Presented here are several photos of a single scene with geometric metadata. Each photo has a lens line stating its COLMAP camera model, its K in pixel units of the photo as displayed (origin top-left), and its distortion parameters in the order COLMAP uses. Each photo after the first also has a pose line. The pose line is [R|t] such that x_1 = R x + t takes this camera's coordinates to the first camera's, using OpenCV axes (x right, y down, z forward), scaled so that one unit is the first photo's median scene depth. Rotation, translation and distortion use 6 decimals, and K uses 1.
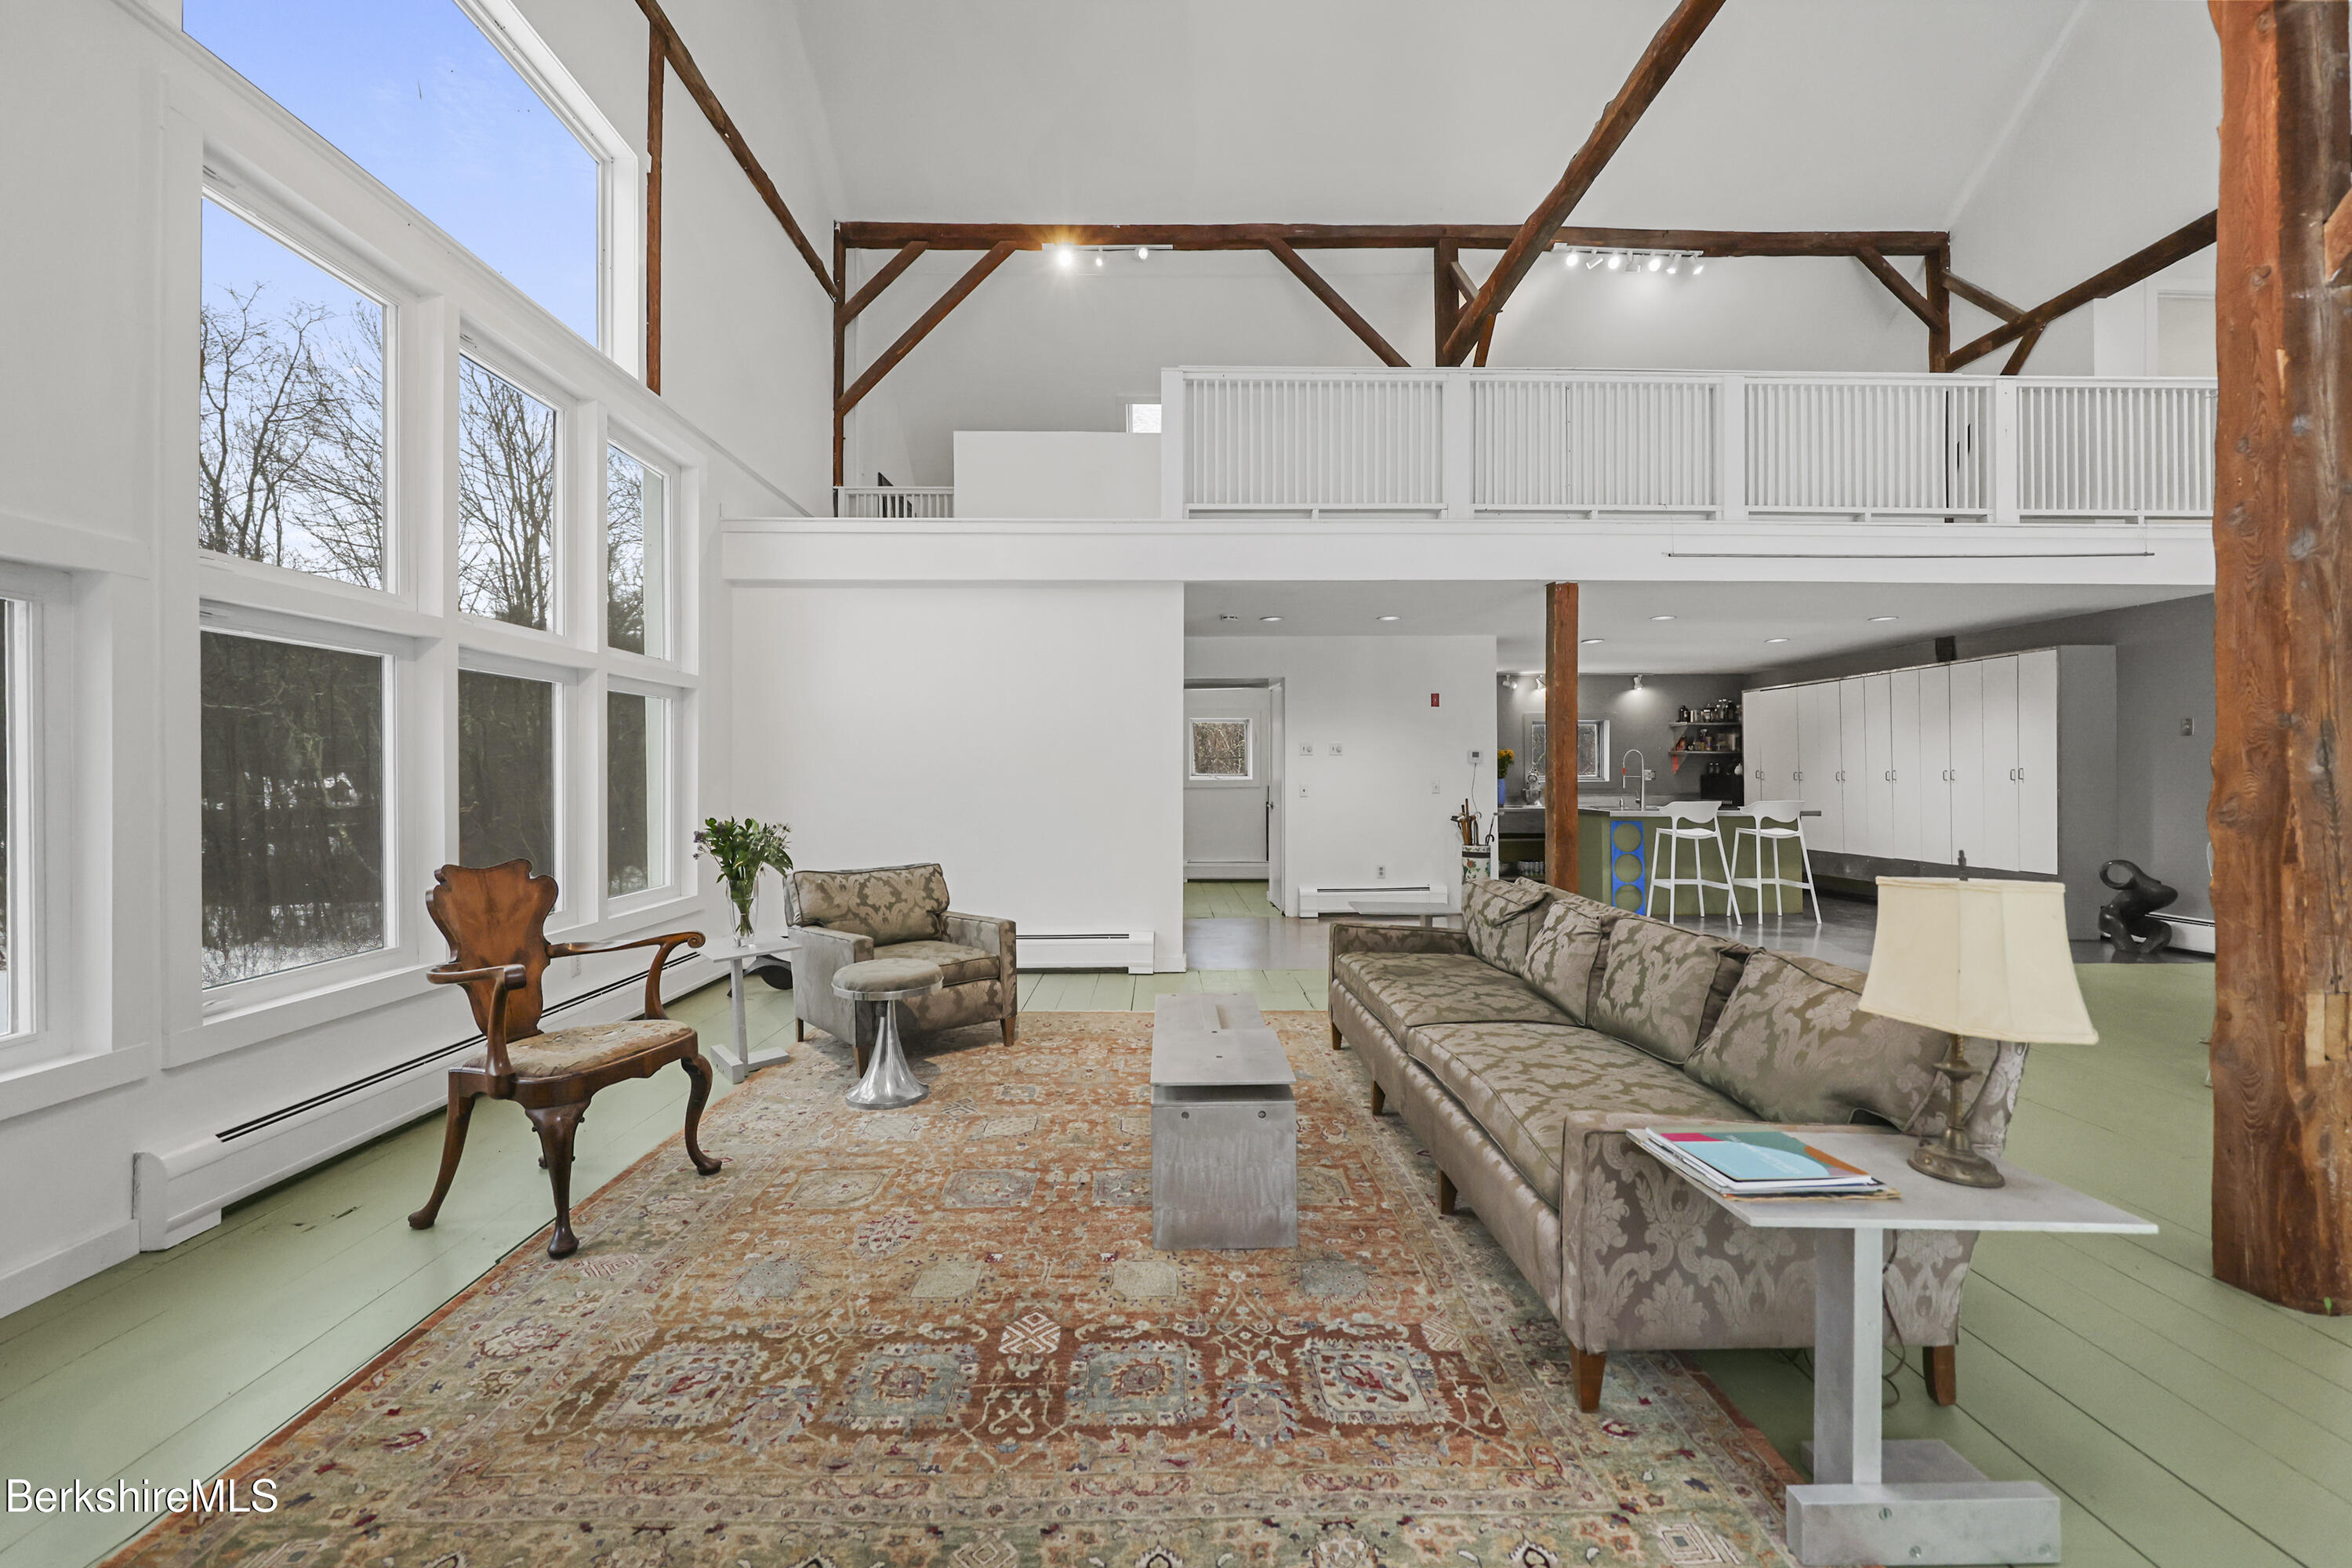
lens RADIAL K [[951.4, 0, 1180.2], [0, 951.4, 768.8], [0, 0, 1]] dist [0.002702, 0.000079]
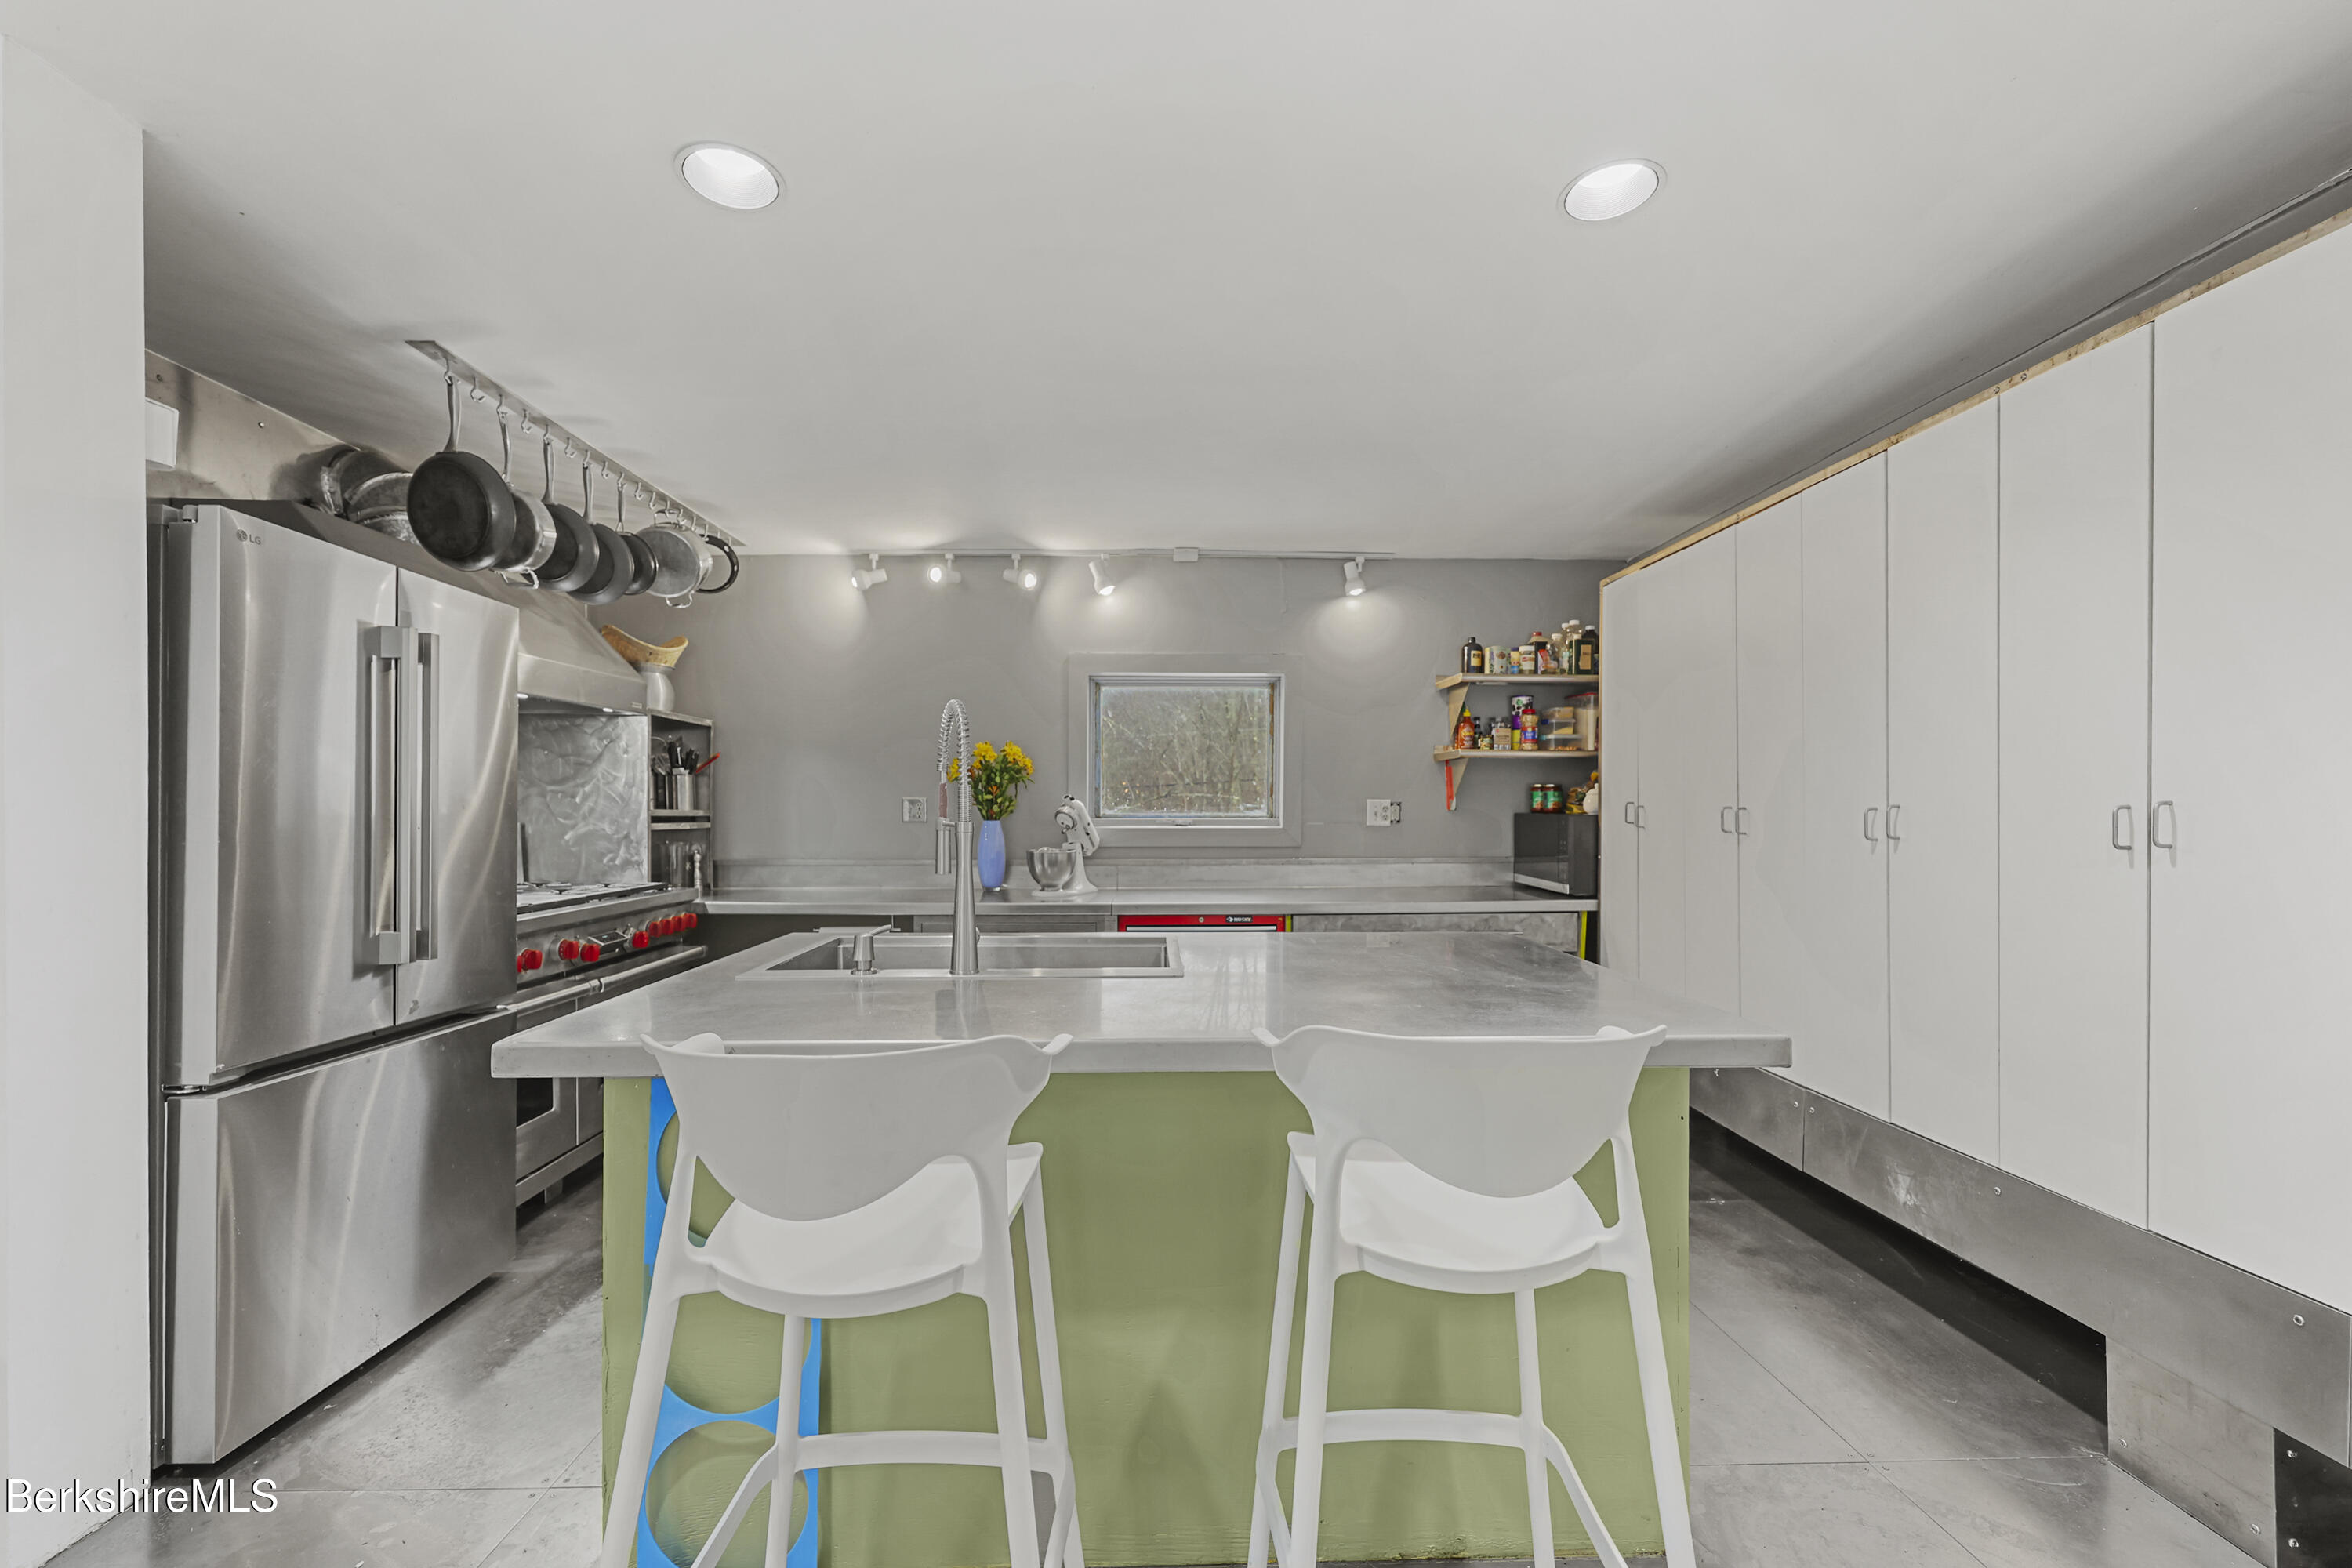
lens RADIAL K [[951.4, 0, 1177.9], [0, 951.4, 808.5], [0, 0, 1]] dist [0.002702, 0.000079]
pose [[0.999984, 0.005632, 0.000608, 0.776237], [-0.005640, 0.999903, 0.012736, 0.001273], [-0.000536, -0.012739, 0.999919, 1.149915]]
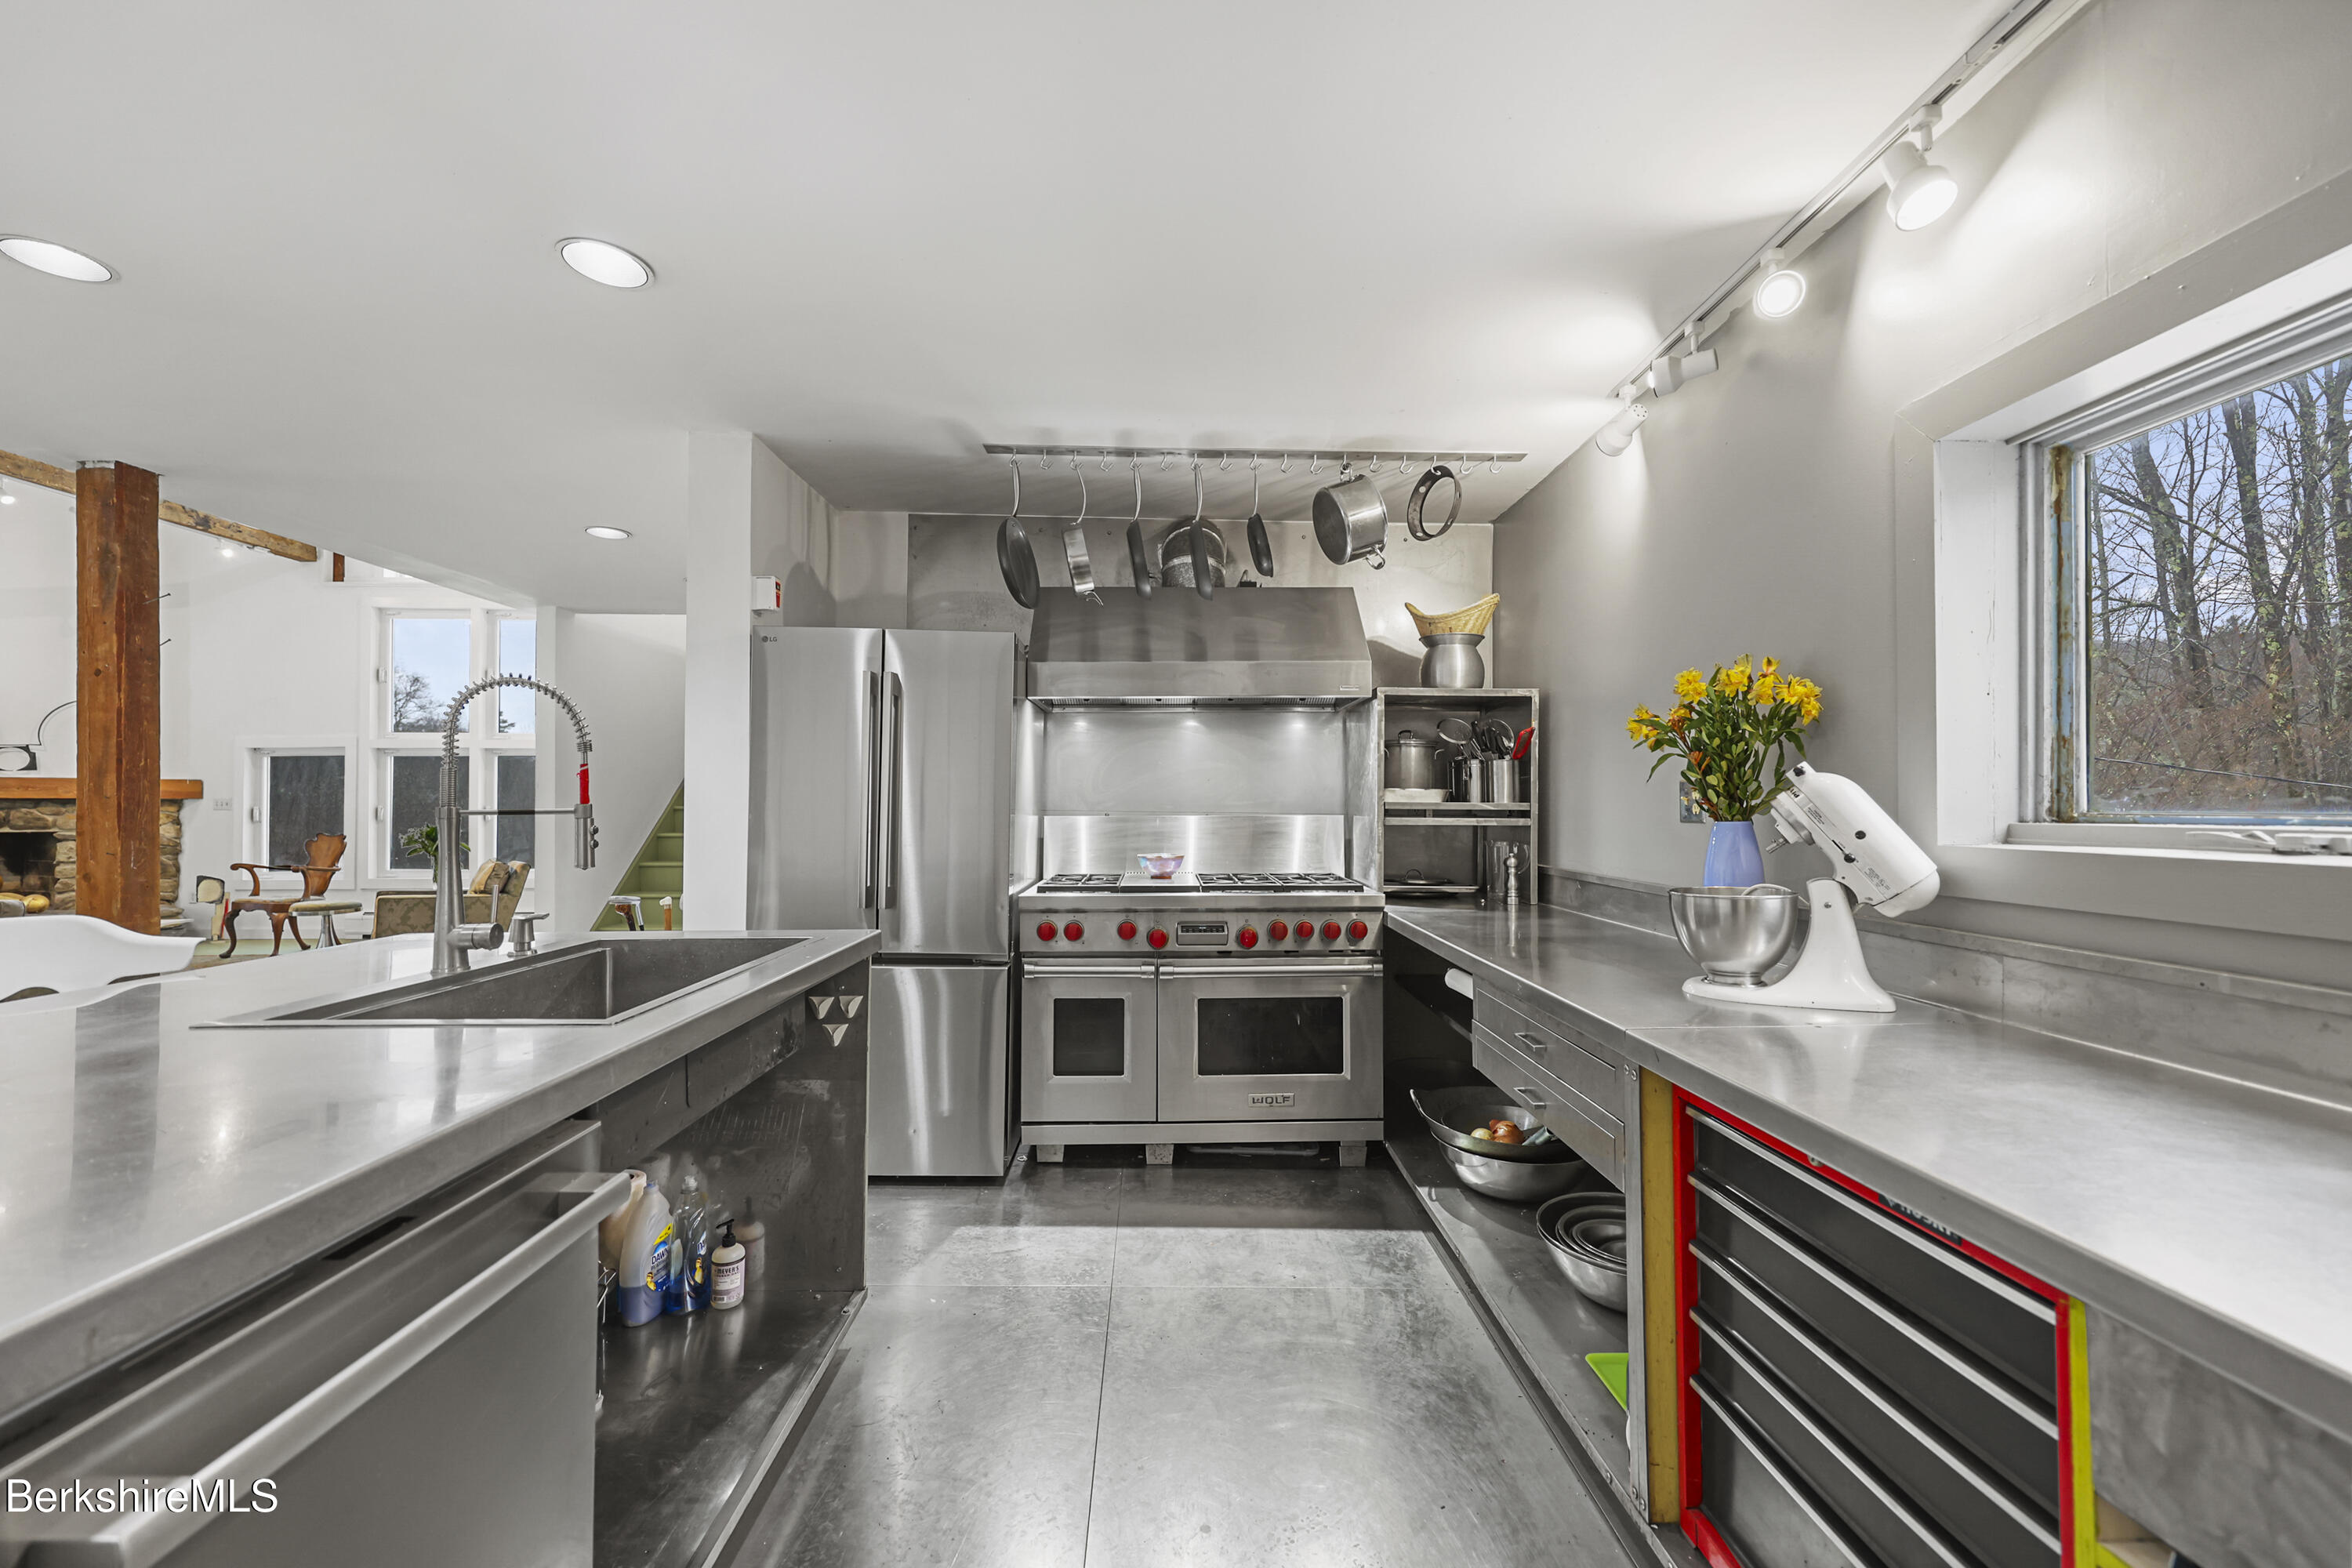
lens RADIAL K [[951.4, 0, 1178.0], [0, 951.4, 795.8], [0, 0, 1]] dist [0.002702, 0.000079]
pose [[-0.005030, -0.006788, -0.999964, 0.998824], [0.007528, 0.999948, -0.006826, 0.012045], [0.999959, -0.007562, -0.004979, 1.687192]]
